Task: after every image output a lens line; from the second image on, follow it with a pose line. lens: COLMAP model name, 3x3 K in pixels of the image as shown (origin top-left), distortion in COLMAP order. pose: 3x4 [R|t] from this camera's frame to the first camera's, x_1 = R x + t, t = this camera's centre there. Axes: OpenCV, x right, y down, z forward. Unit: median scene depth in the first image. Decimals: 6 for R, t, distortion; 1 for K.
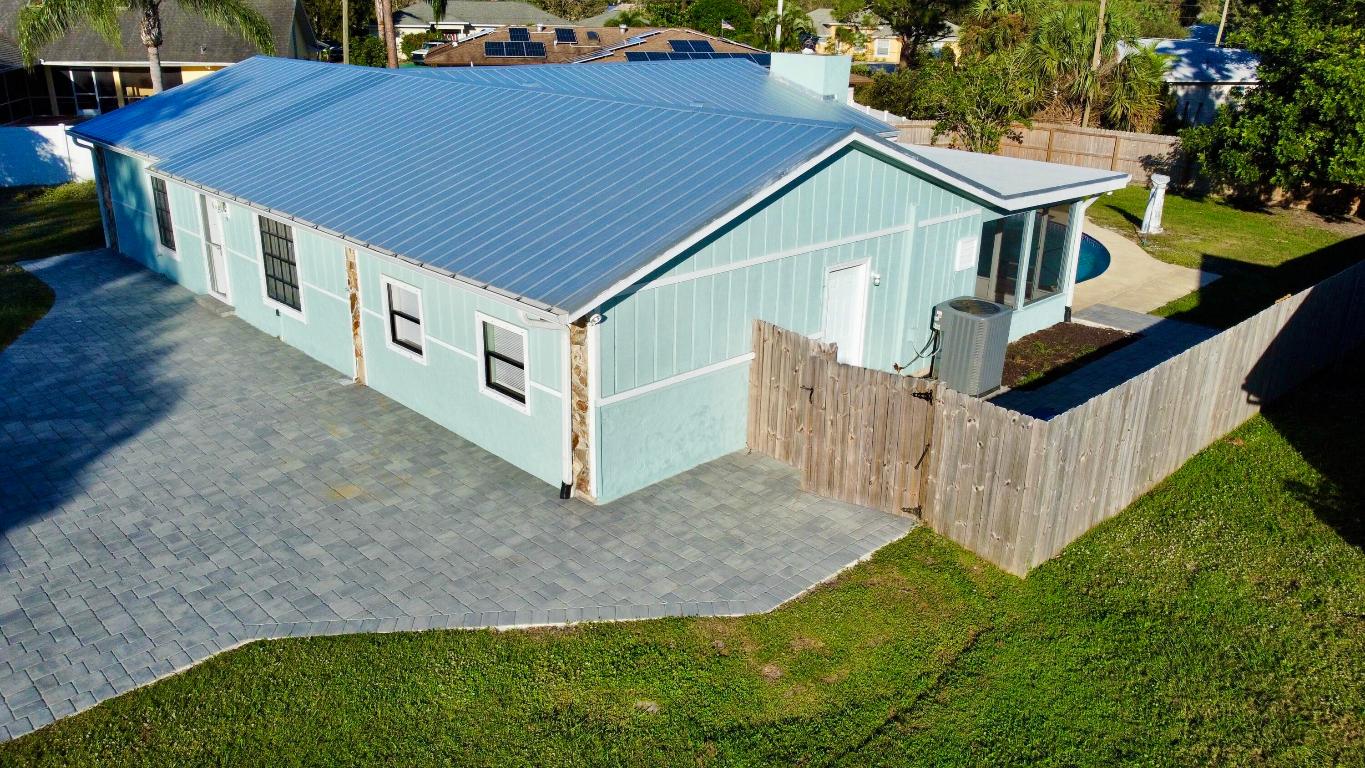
lens RADIAL K [[1025.8, 0, 682.5], [0, 1025.8, 384.0], [0, 0, 1]] dist [0.003682, -0.017012]
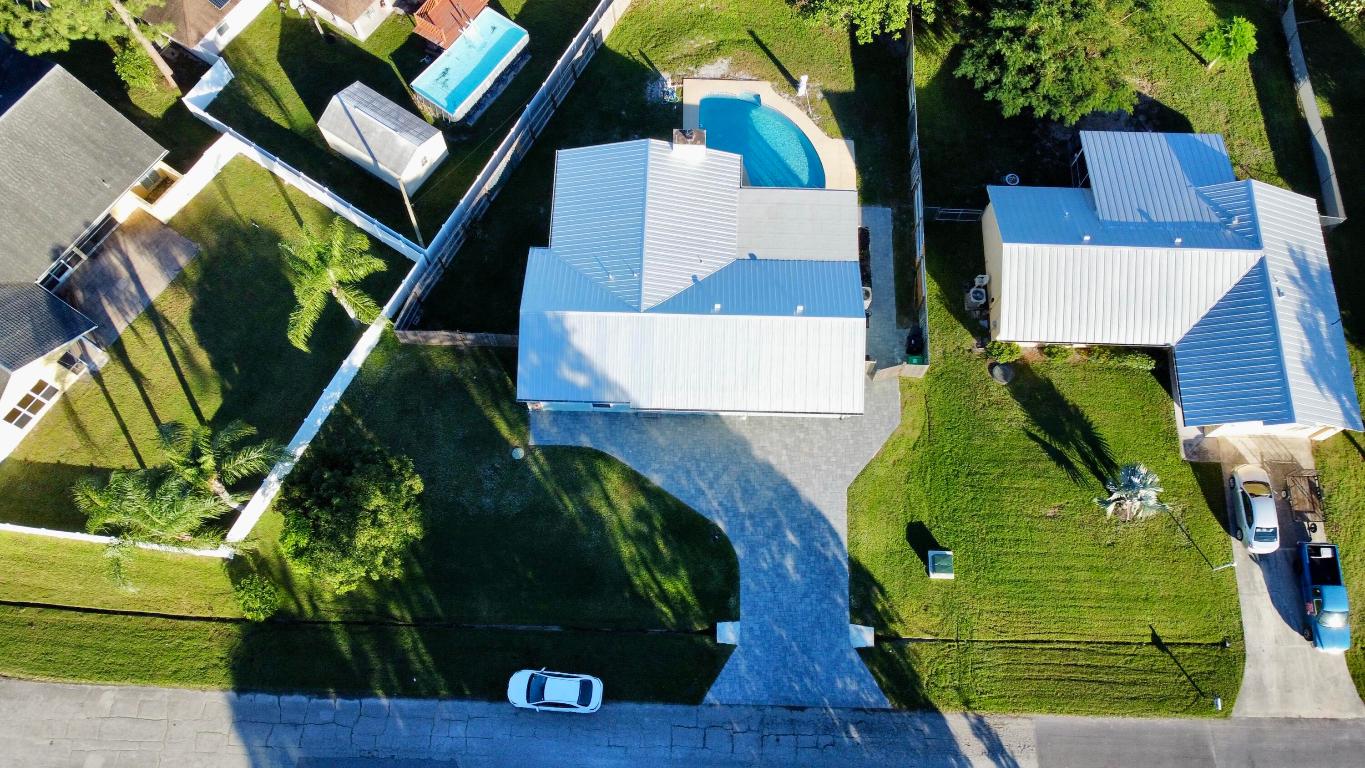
lens RADIAL K [[1025.8, 0, 682.5], [0, 1025.8, 384.0], [0, 0, 1]] dist [0.003682, -0.017012]
pose [[0.716057, -0.661076, 0.224147, -1.558644], [0.257856, 0.548899, 0.795123, -3.836066], [-0.648670, -0.511555, 0.563505, -1.043912]]
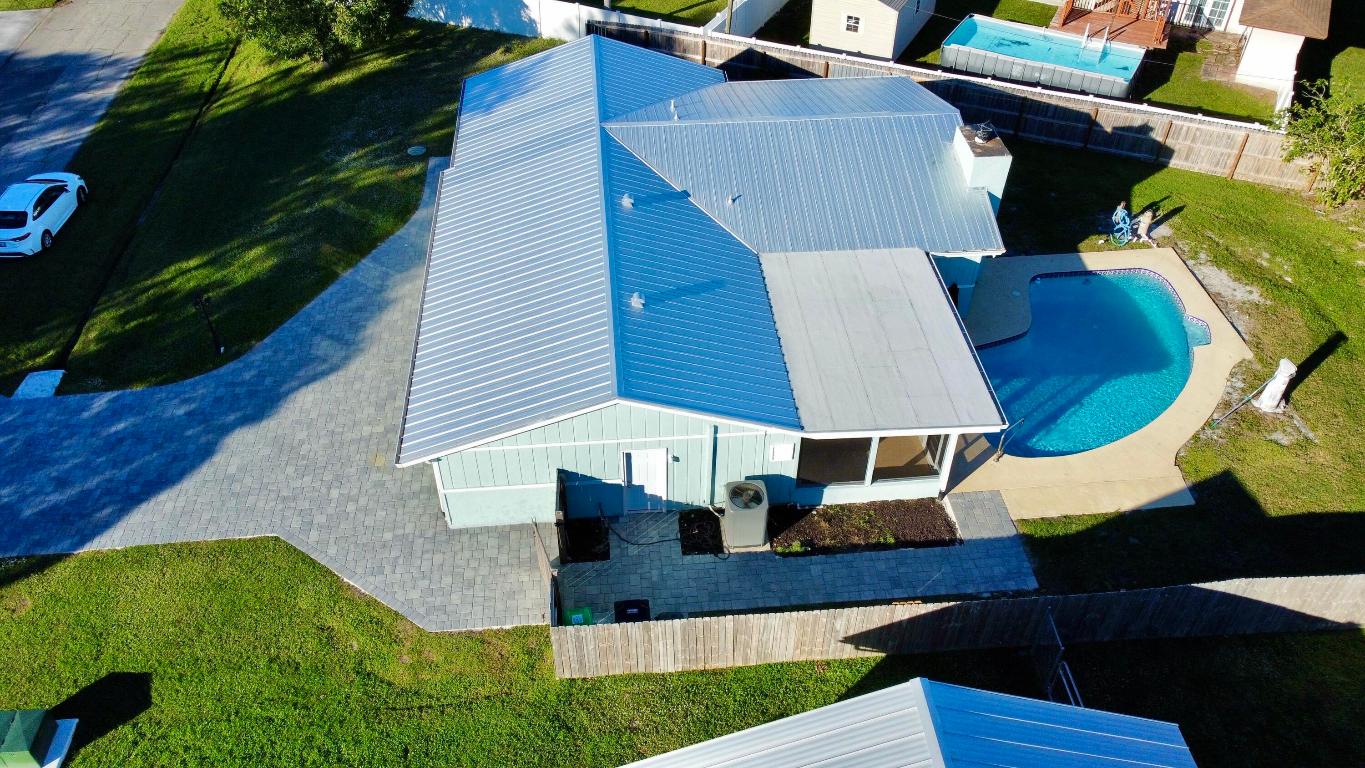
lens RADIAL K [[1025.8, 0, 682.5], [0, 1025.8, 384.0], [0, 0, 1]] dist [0.003682, -0.017012]
pose [[0.776387, 0.408780, -0.479711, 1.098113], [-0.209816, 0.885359, 0.414870, -1.039363], [0.594307, -0.221449, 0.773149, -0.196792]]
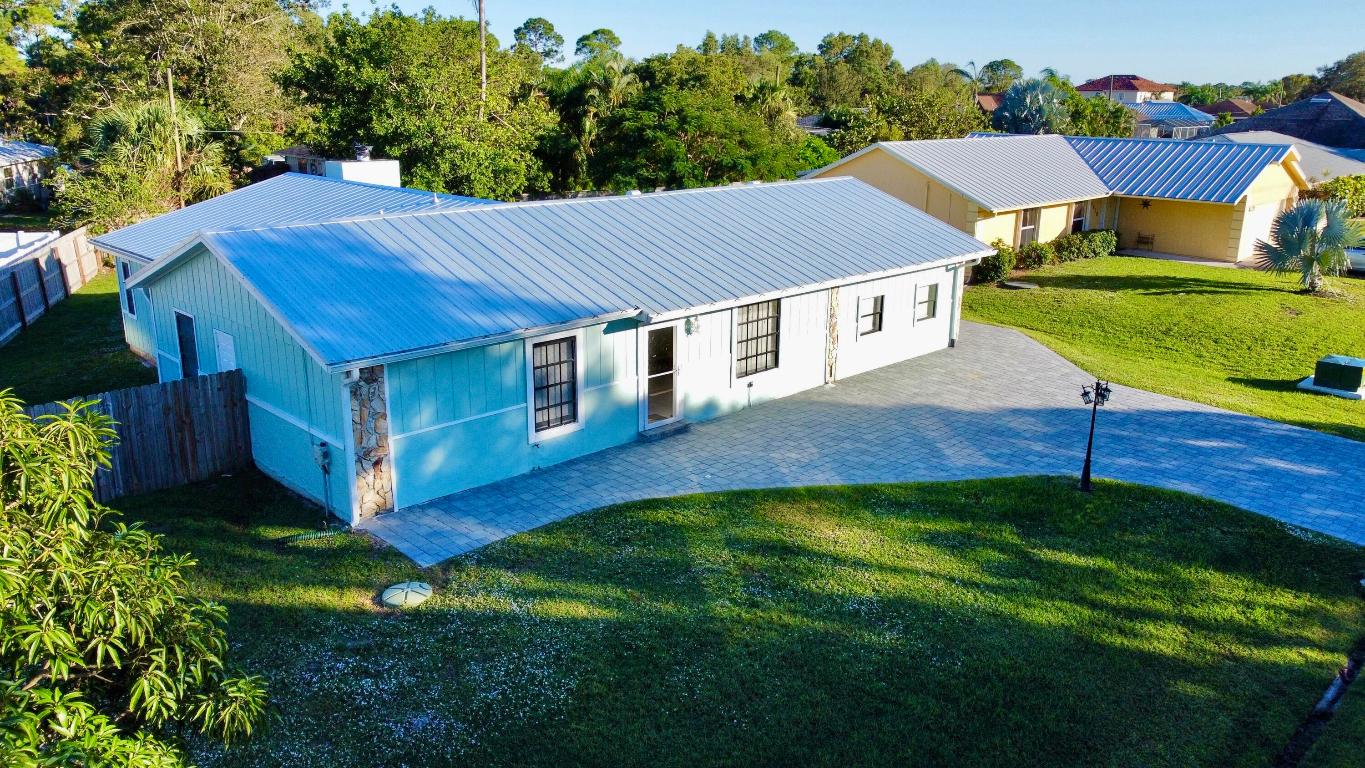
lens RADIAL K [[1027.5, 0, 682.5], [0, 1027.5, 384.0], [0, 0, 1]] dist [0.006205, 0.000630]
pose [[-0.001805, -0.278246, 0.960508, -2.293658], [0.356942, 0.897058, 0.260536, -0.612097], [-0.934125, 0.343316, 0.097699, 1.375064]]
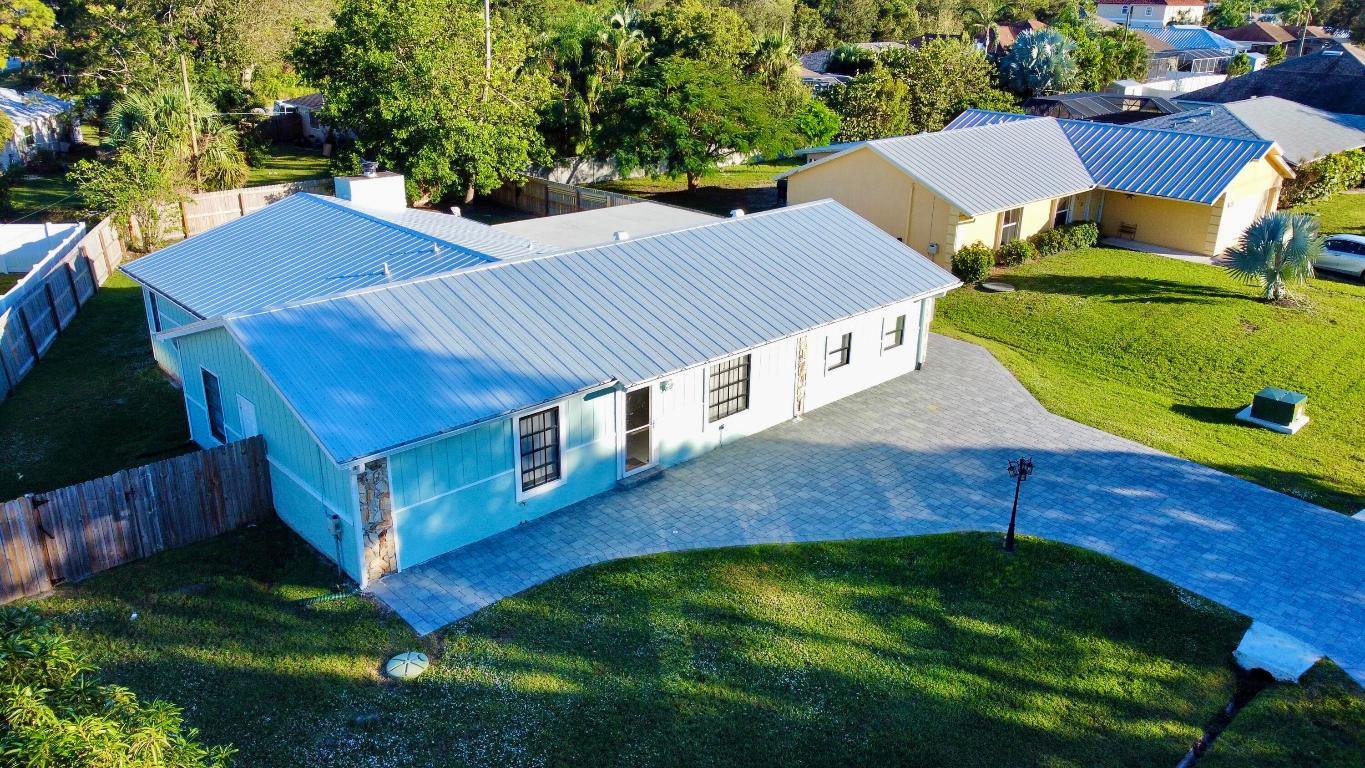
lens RADIAL K [[1027.5, 0, 682.5], [0, 1027.5, 384.0], [0, 0, 1]] dist [0.006205, 0.000630]
pose [[0.016189, -0.366504, 0.930275, -2.378470], [0.349786, 0.873684, 0.338122, -0.868665], [-0.936690, 0.319924, 0.142342, 1.202420]]
